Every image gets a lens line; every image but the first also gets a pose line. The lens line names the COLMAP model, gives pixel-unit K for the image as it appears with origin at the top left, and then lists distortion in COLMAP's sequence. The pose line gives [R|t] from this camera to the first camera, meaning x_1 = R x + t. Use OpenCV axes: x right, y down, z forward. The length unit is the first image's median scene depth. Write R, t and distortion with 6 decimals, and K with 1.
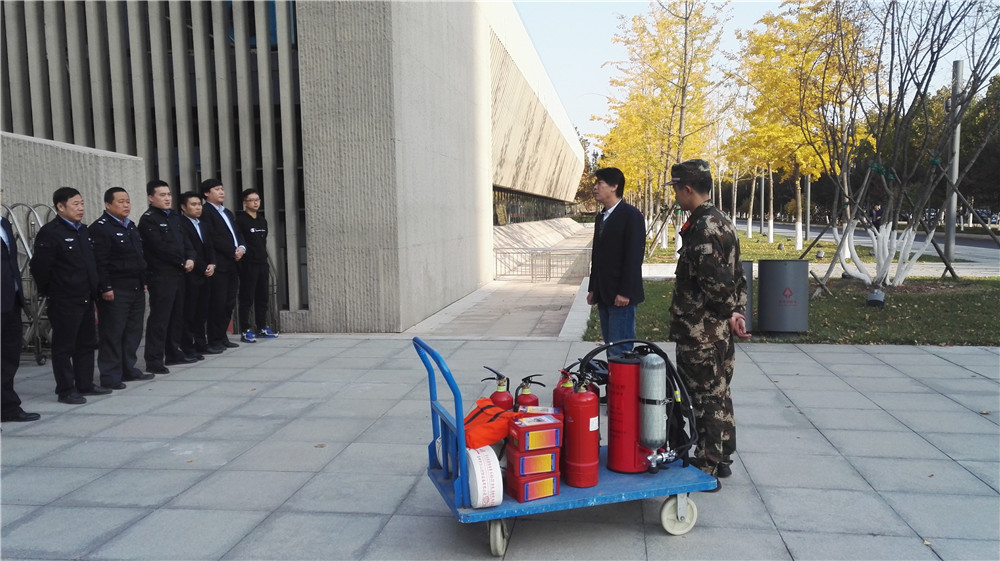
lens RADIAL K [[795.3, 0, 516.2], [0, 795.3, 280.4], [0, 0, 1]] dist [0.058827, -0.008247]
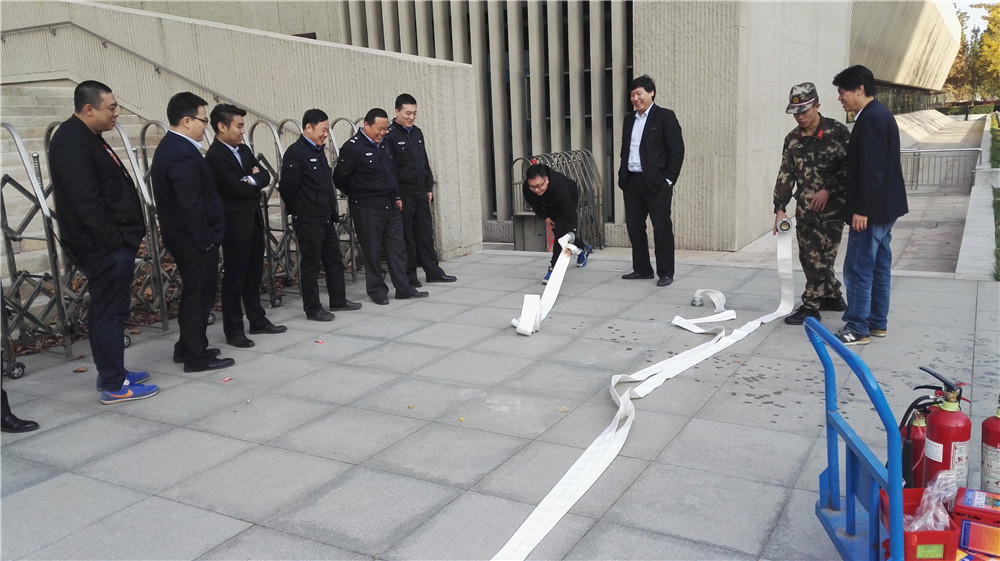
lens RADIAL K [[795.3, 0, 516.2], [0, 795.3, 280.4], [0, 0, 1]] dist [0.058827, -0.008247]
pose [[0.922392, 0.053284, -0.382563, -0.069100], [-0.006015, 0.992300, 0.123708, -0.027927], [0.386209, -0.111806, 0.915610, 0.216593]]
